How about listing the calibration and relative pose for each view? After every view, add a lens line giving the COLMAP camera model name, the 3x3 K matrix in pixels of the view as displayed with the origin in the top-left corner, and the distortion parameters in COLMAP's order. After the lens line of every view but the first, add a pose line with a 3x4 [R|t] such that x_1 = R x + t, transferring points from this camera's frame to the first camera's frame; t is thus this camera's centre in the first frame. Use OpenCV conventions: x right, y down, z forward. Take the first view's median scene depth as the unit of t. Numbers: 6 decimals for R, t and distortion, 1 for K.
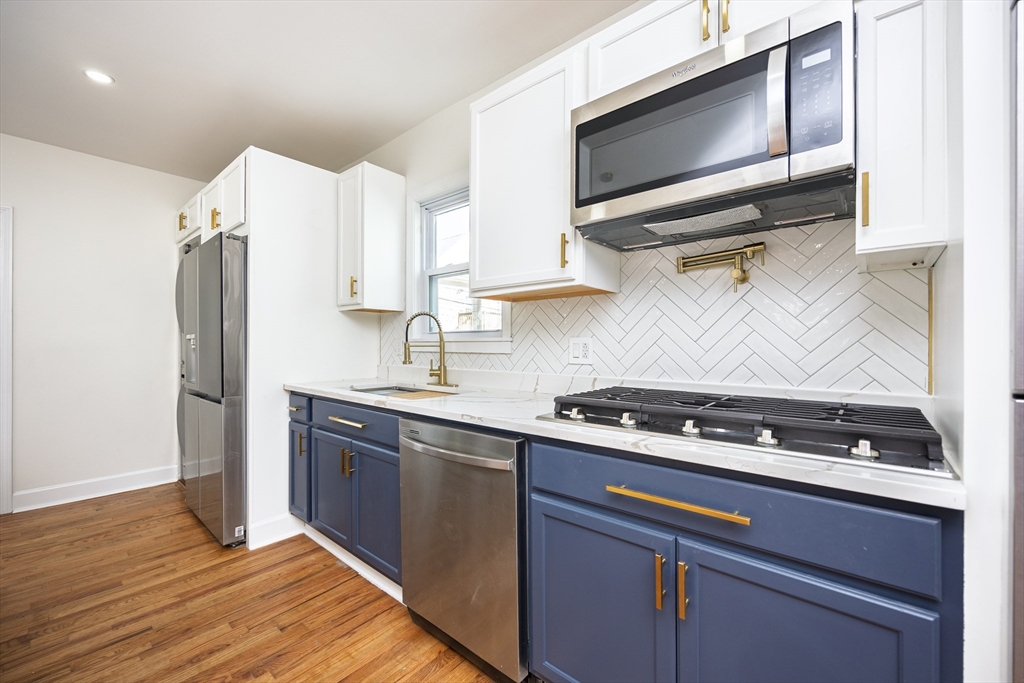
lens RADIAL K [[404.4, 0, 502.8], [0, 404.4, 344.8], [0, 0, 1]] dist [-0.000223, 0.000385]
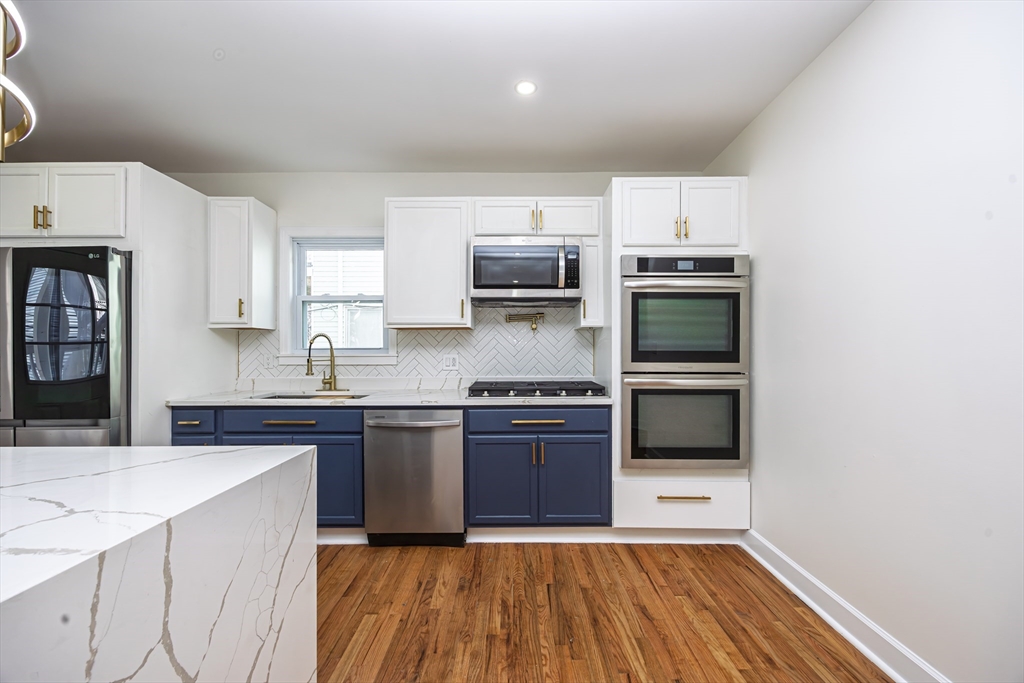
lens RADIAL K [[412.6, 0, 507.0], [0, 412.6, 345.9], [0, 0, 1]] dist [-0.001001, -0.000116]
pose [[0.757253, 0.001317, 0.653120, -0.697619], [0.002835, 0.999982, -0.005304, -0.039593], [-0.653115, 0.005867, 0.757236, -0.419708]]
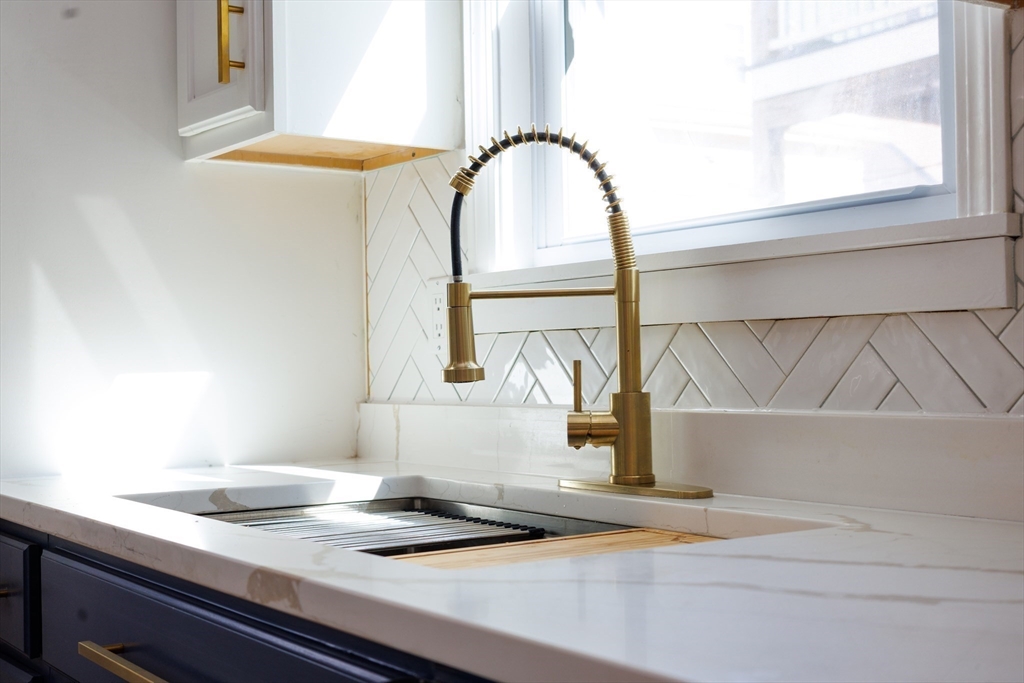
lens RADIAL K [[1414.3, 0, 522.5], [0, 1414.3, 345.6], [0, 0, 1]] dist [0.030059, 0.000000]
pose [[0.971394, -0.022253, -0.236430, -0.043550], [0.020325, 0.999737, -0.010591, 0.042417], [0.236603, 0.005483, 0.971591, 0.374596]]
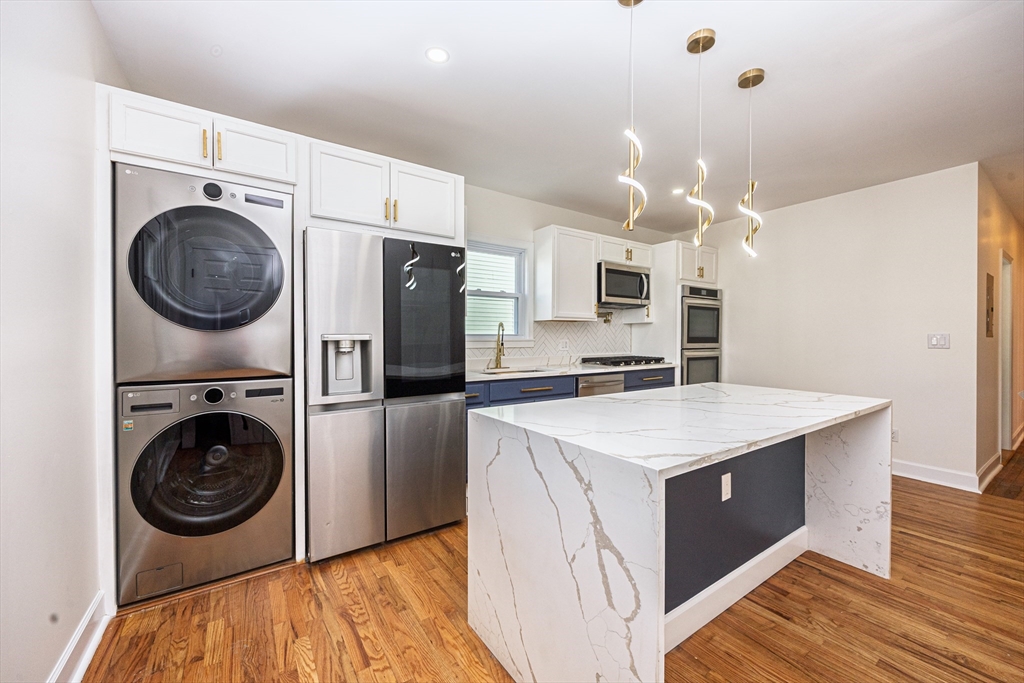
lens RADIAL K [[404.5, 0, 511.9], [0, 404.5, 340.2], [0, 0, 1]] dist [-0.009114, -0.000025]
pose [[0.248990, -0.010957, 0.968444, -2.016813], [-0.002569, 0.999925, 0.011973, -0.037190], [-0.968503, -0.005469, 0.248943, 0.659492]]
